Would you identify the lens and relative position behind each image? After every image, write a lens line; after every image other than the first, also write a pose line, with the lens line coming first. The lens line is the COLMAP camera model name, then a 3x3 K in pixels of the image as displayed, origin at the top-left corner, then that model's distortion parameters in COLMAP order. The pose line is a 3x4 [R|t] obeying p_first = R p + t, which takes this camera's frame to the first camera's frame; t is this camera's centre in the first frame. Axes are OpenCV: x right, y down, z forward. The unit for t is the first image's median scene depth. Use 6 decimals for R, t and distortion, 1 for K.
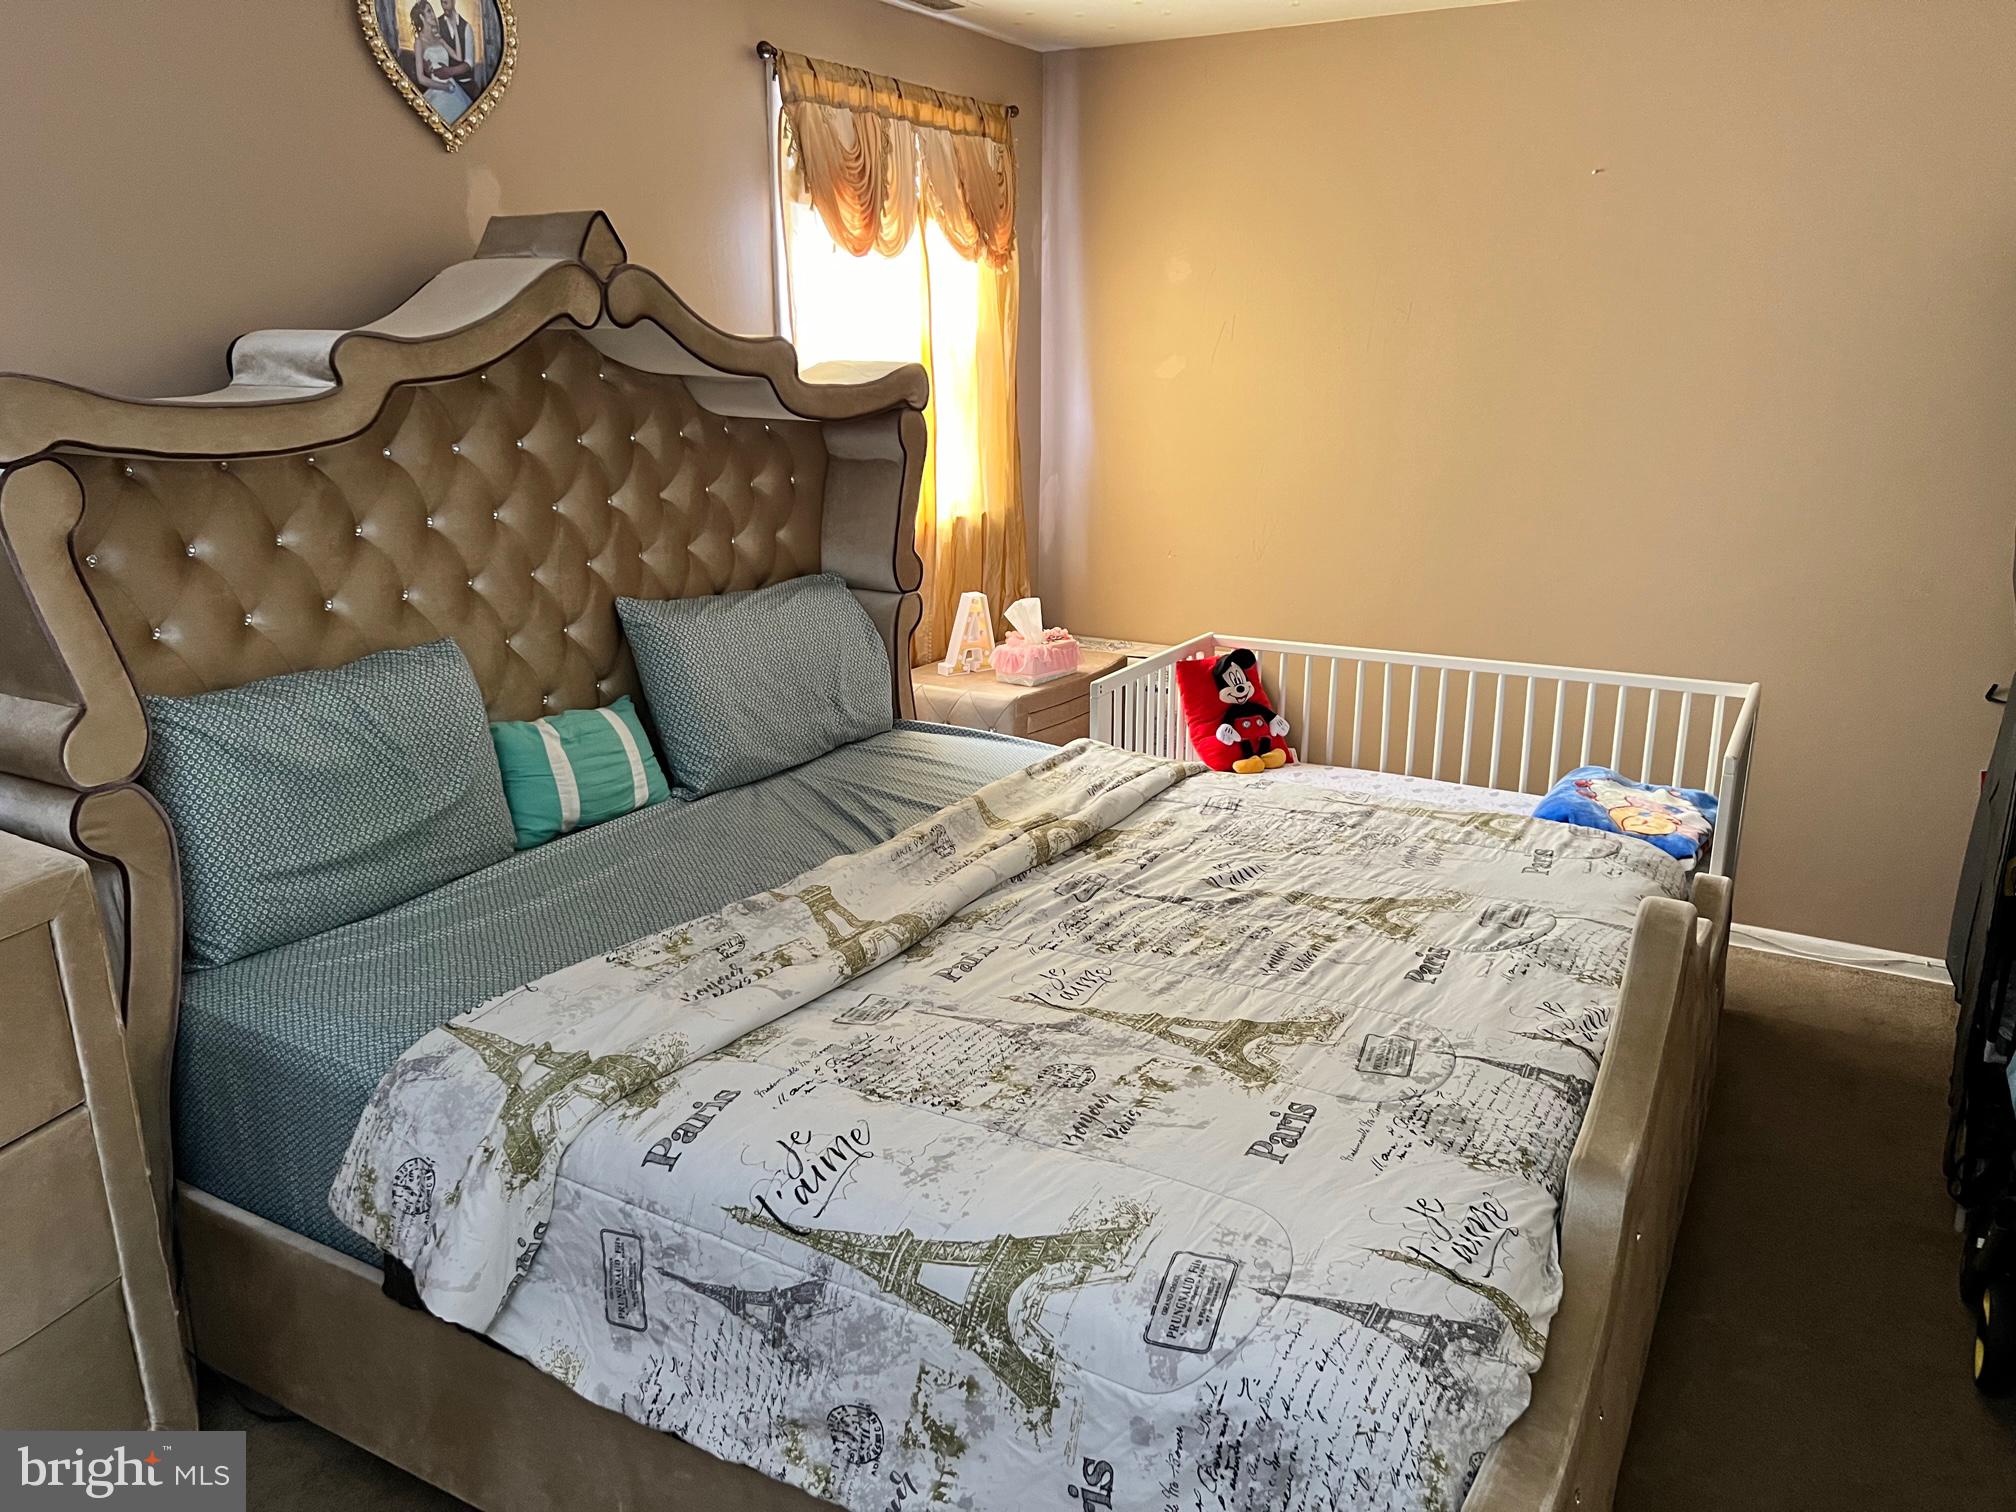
lens RADIAL K [[1509.9, 0, 1016.6], [0, 1509.9, 741.0], [0, 0, 1]] dist [0.060505, -0.073526]
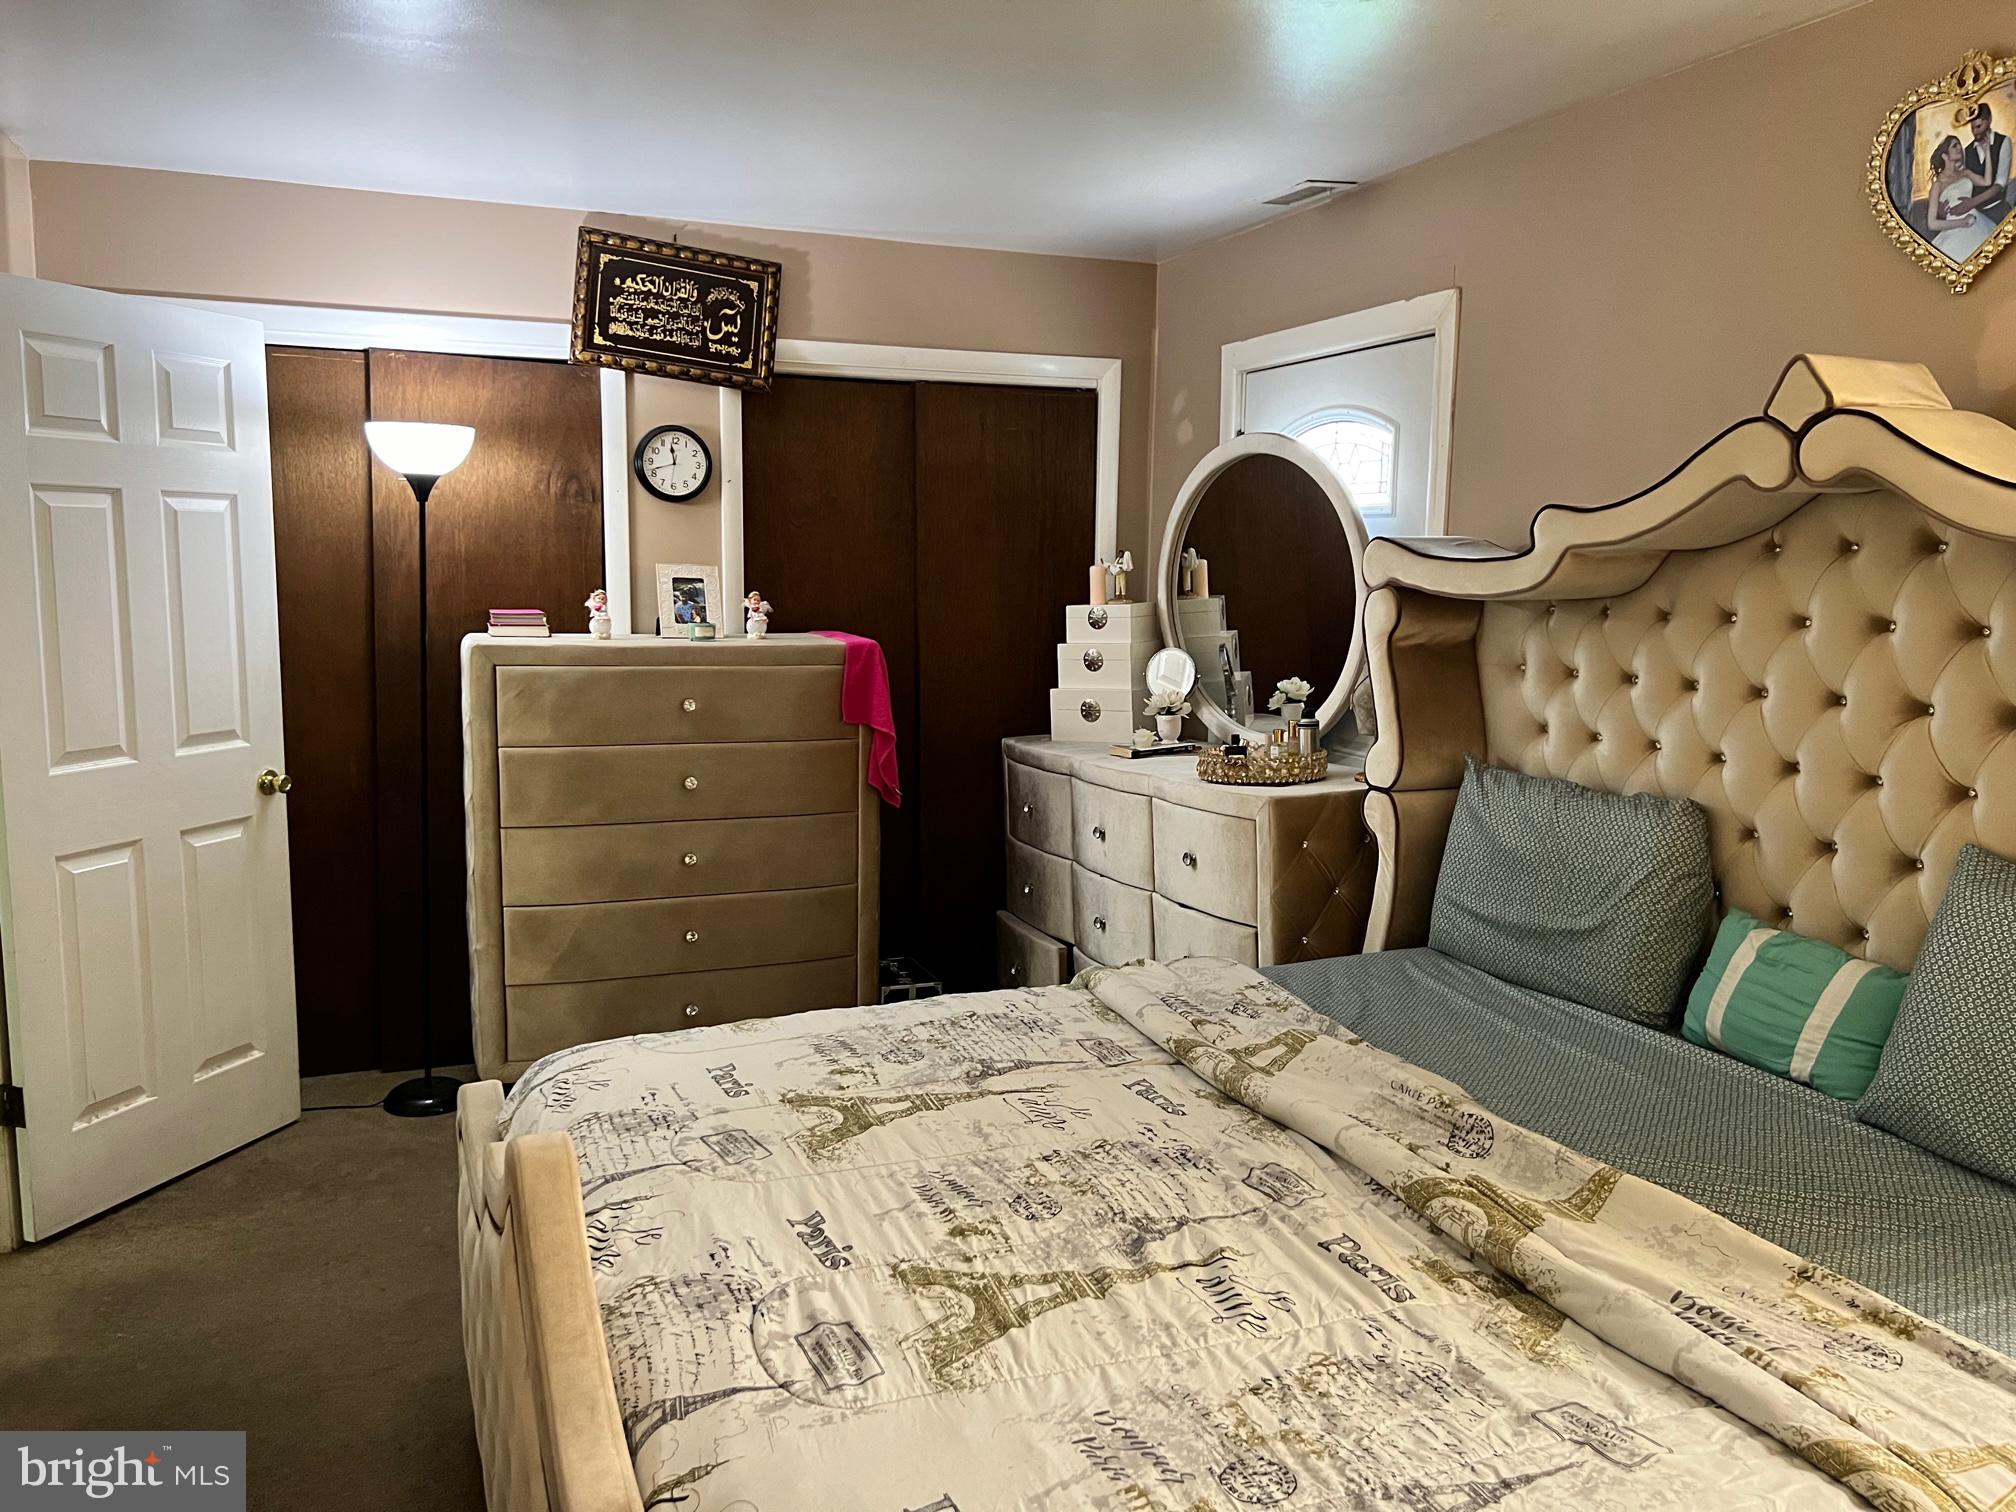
lens RADIAL K [[1509.9, 0, 1012.7], [0, 1509.9, 747.6], [0, 0, 1]] dist [0.060505, -0.073526]
pose [[-0.611968, 0.094945, -0.785163, 0.679886], [-0.208069, 0.938467, 0.275656, -0.282790], [0.763022, 0.332061, -0.554556, 1.198085]]
